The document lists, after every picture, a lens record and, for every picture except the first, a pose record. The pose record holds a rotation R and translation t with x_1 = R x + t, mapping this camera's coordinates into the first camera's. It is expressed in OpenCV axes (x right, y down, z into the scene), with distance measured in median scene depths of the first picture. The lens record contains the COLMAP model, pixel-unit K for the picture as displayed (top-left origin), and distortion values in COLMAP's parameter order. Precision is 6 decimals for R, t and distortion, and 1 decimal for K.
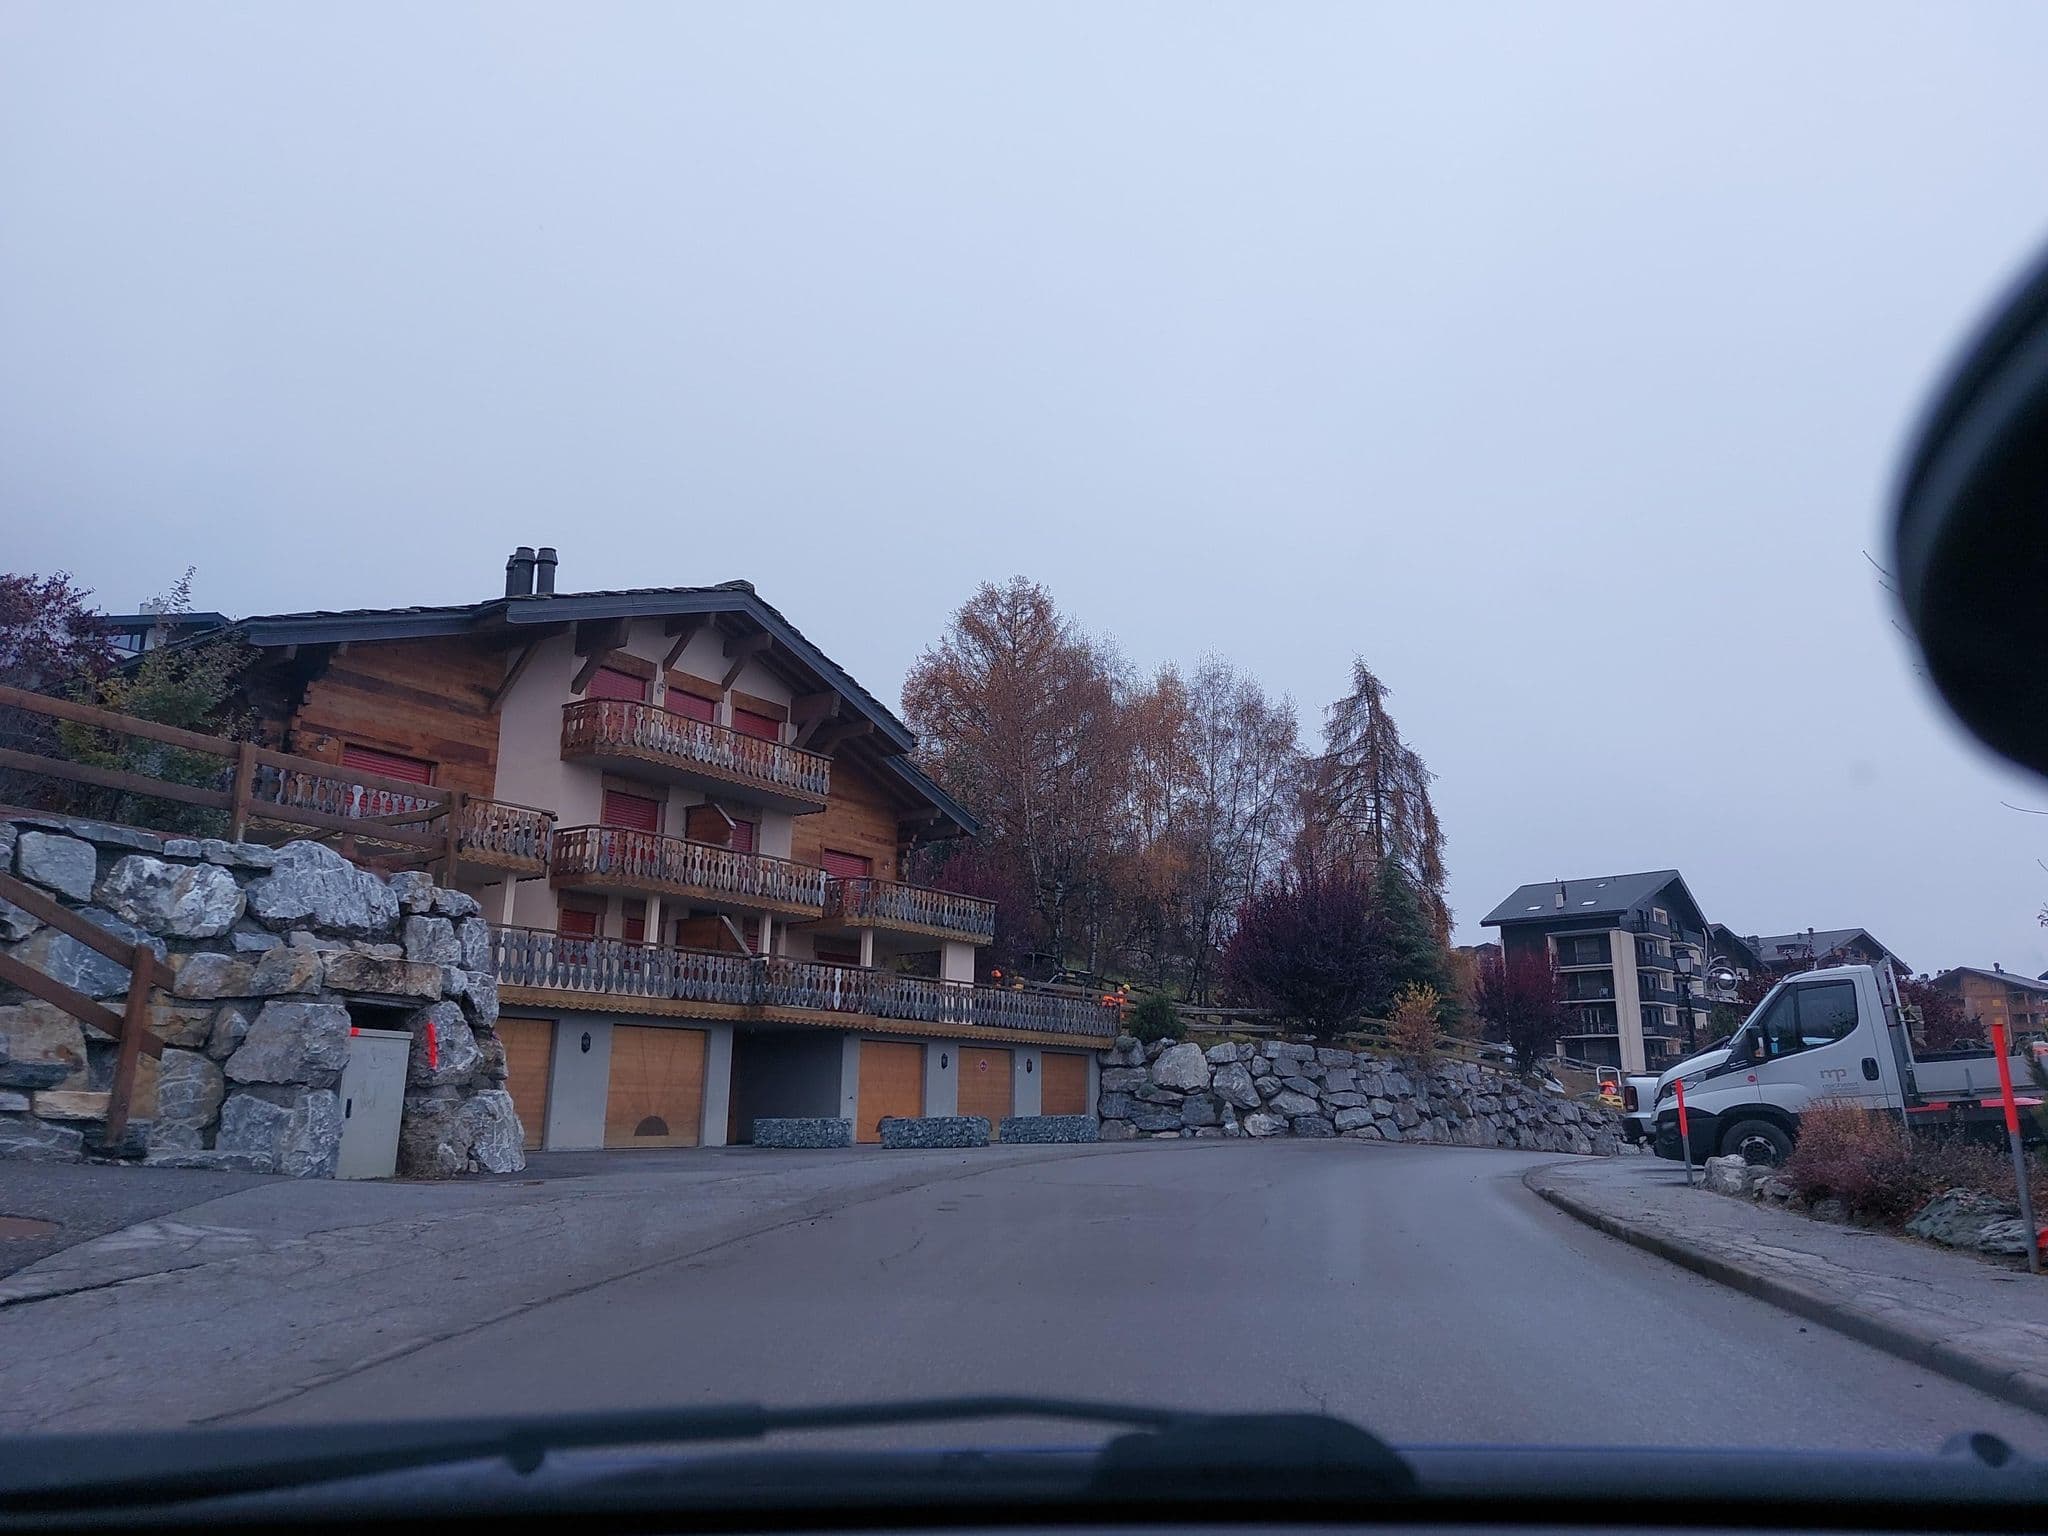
lens RADIAL K [[1441.4, 0, 1030.3], [0, 1441.4, 737.6], [0, 0, 1]] dist [0.136672, -0.253390]
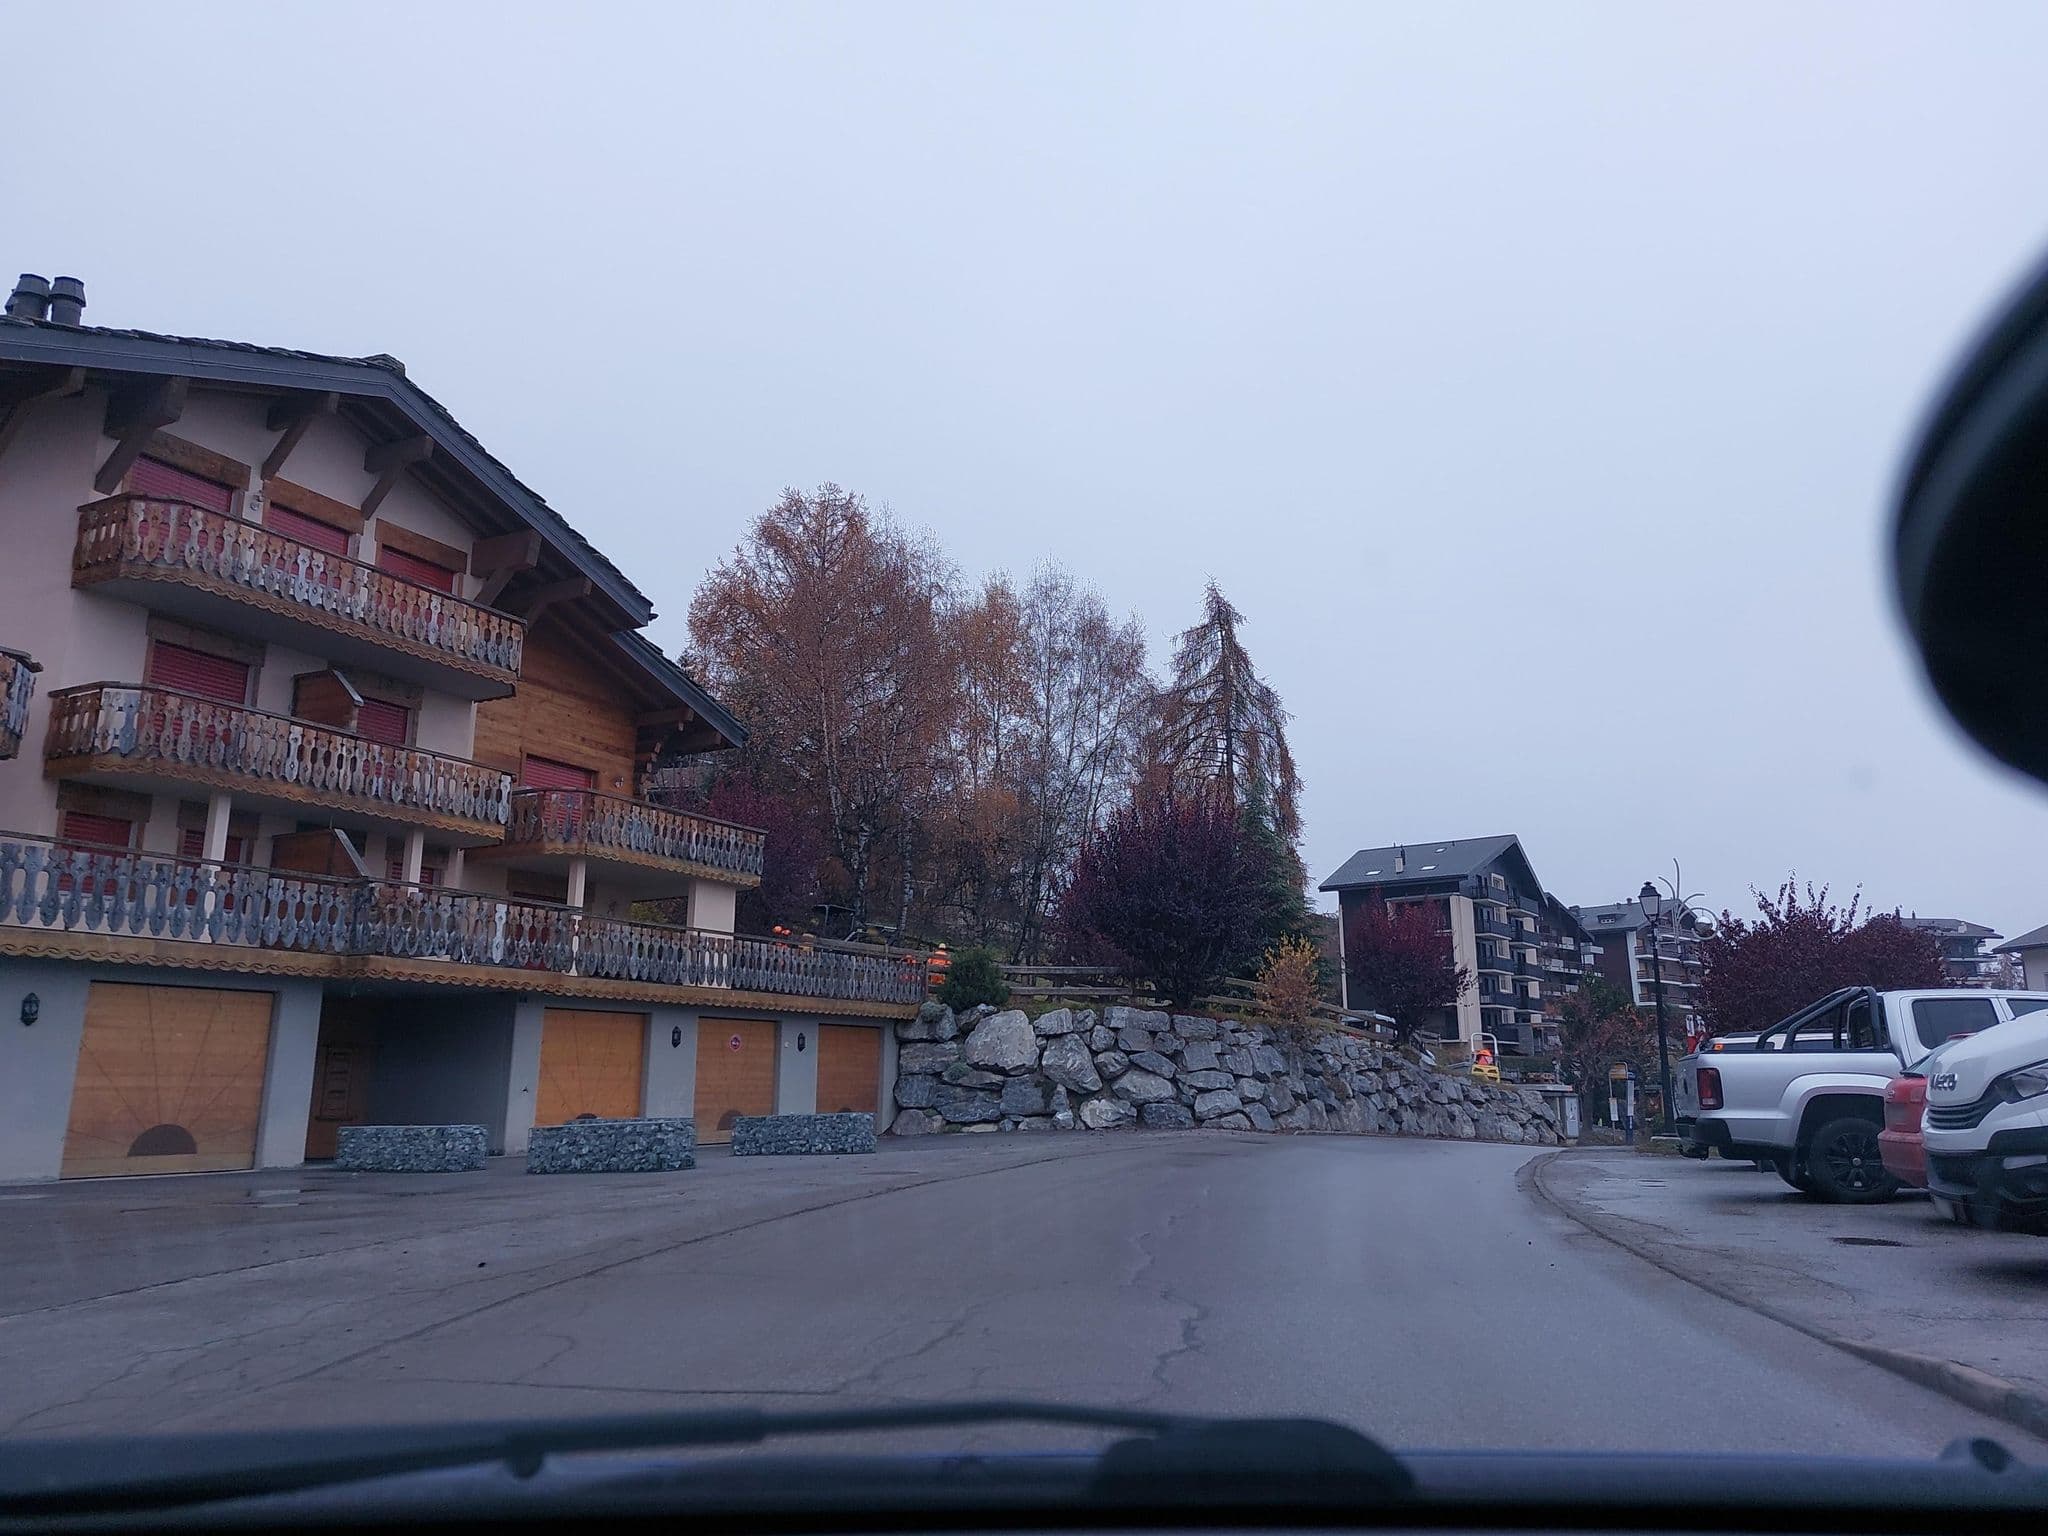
lens RADIAL K [[1439.7, 0, 1012.3], [0, 1439.7, 758.8], [0, 0, 1]] dist [0.104230, -0.144785]
pose [[0.994506, 0.014126, 0.103721, 0.026309], [-0.017235, 0.999427, 0.029140, 0.051396], [-0.103250, -0.030767, 0.994179, 0.227583]]
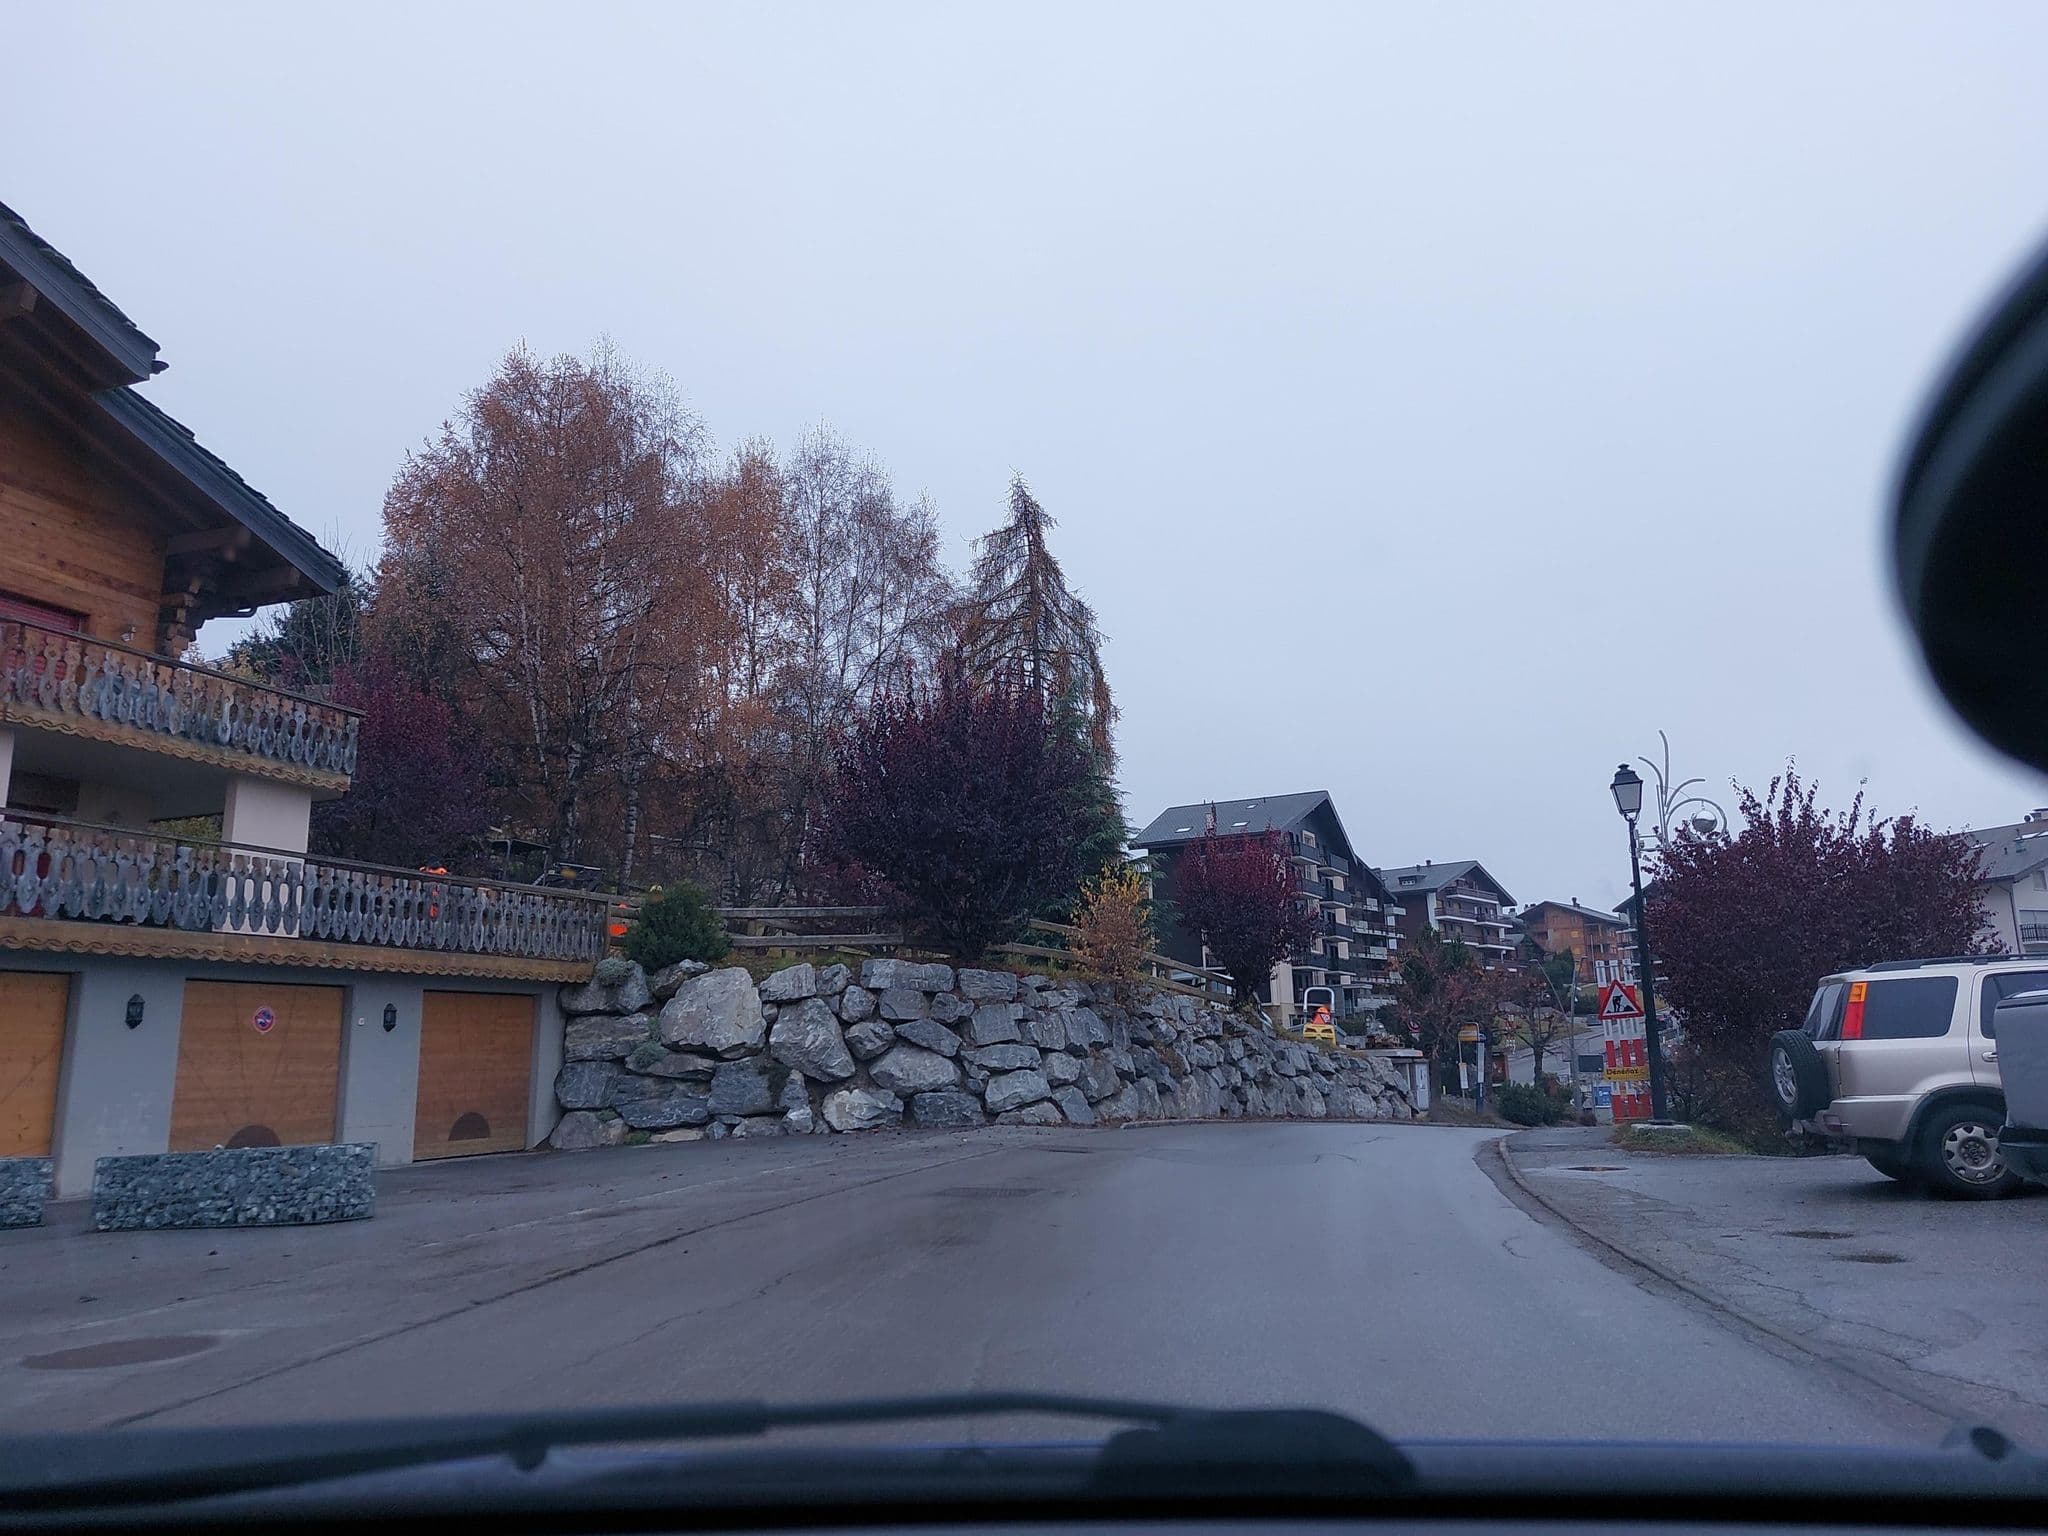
lens RADIAL K [[1439.7, 0, 1012.3], [0, 1439.7, 758.8], [0, 0, 1]] dist [0.104230, -0.144785]
pose [[0.971768, 0.017018, 0.235325, 0.081525], [-0.028023, 0.998660, 0.043502, 0.103361], [-0.234269, -0.048868, 0.970943, 0.440296]]
